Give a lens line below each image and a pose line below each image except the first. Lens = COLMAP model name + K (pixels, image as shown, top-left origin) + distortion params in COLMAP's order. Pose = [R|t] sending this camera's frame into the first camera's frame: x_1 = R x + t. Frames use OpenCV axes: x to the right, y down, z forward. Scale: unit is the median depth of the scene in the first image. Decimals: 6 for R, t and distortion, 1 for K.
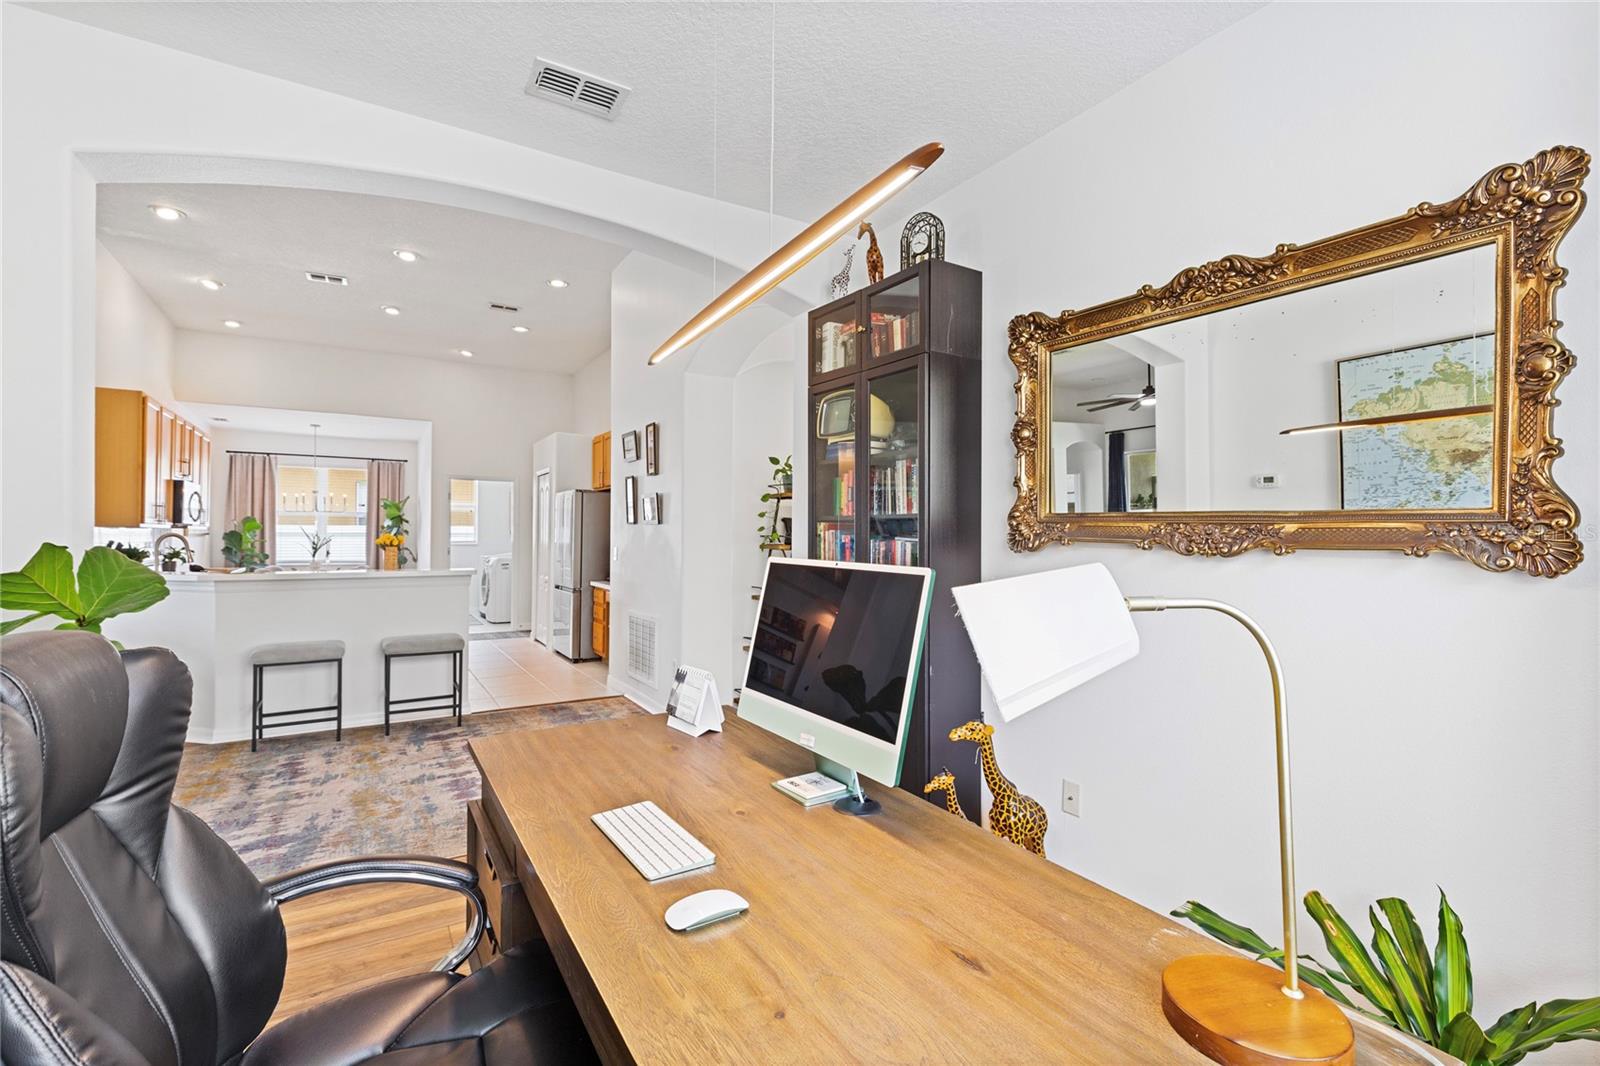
lens RADIAL K [[737.8, 0, 815.3], [0, 737.8, 537.1], [0, 0, 1]] dist [0.000149, 0.000698]
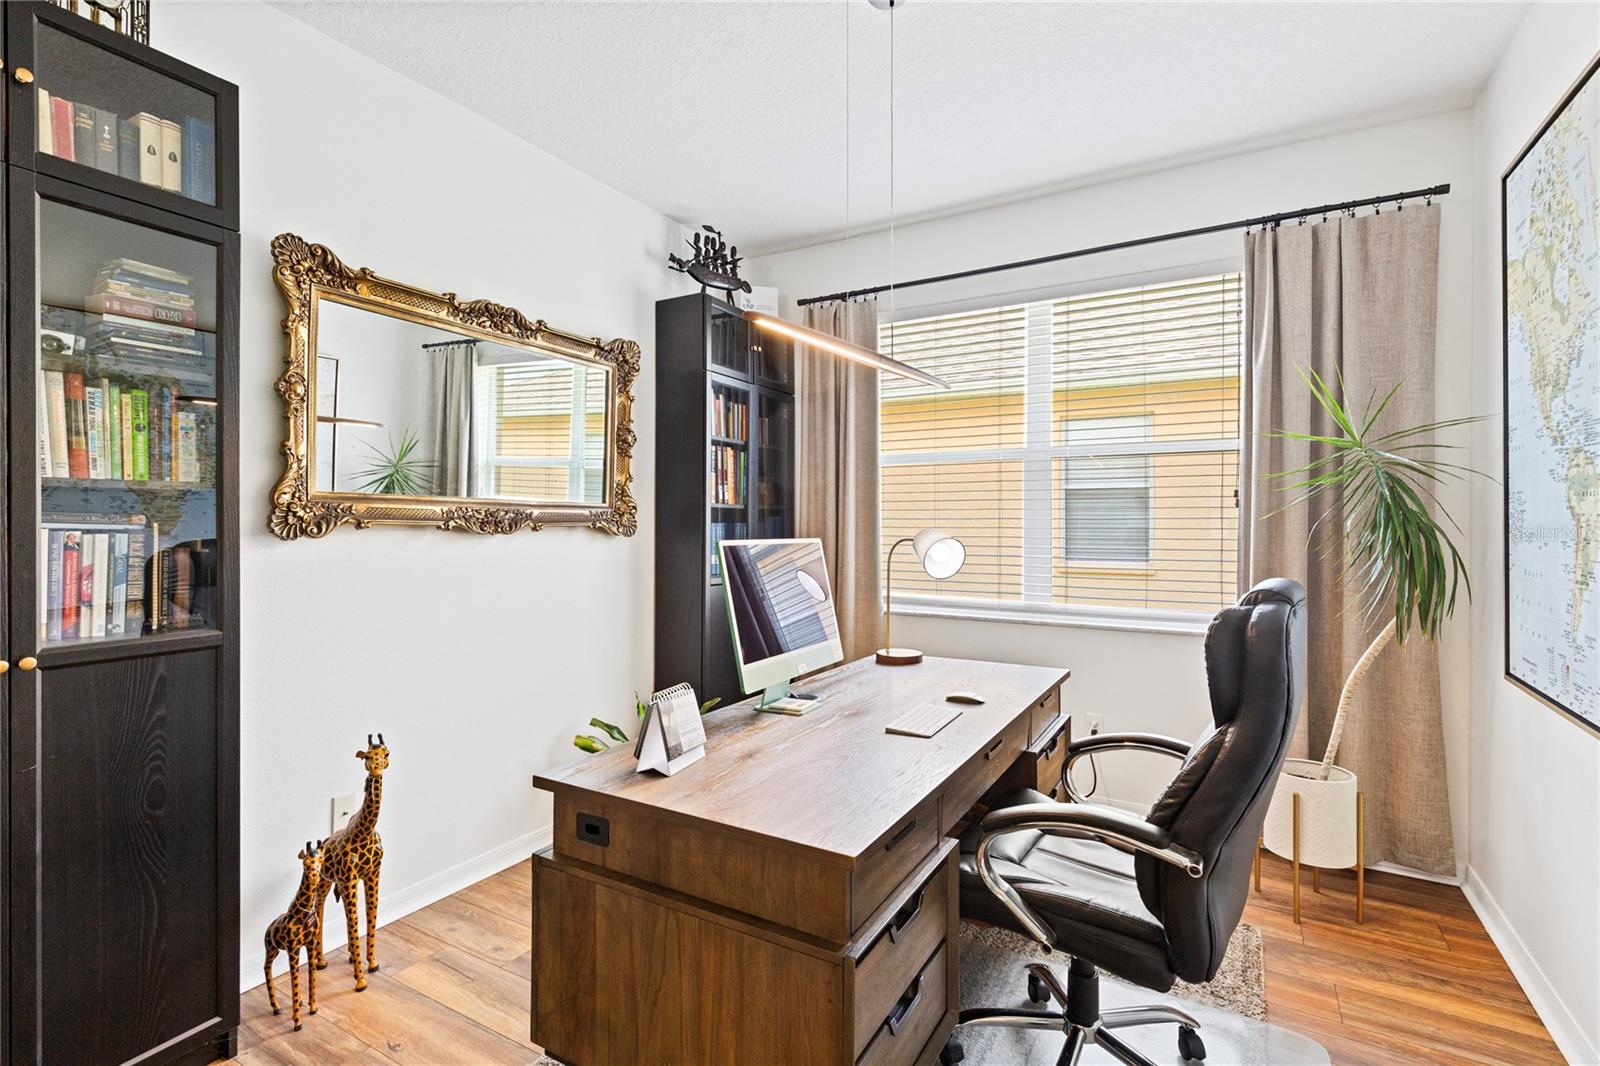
lens RADIAL K [[737.8, 0, 802.8], [0, 737.8, 524.5], [0, 0, 1]] dist [0.000149, 0.000698]
pose [[-0.469423, -0.013612, 0.882869, -0.843739], [-0.001412, 0.999891, 0.014666, -0.008897], [-0.882972, 0.005638, -0.469391, 1.128481]]
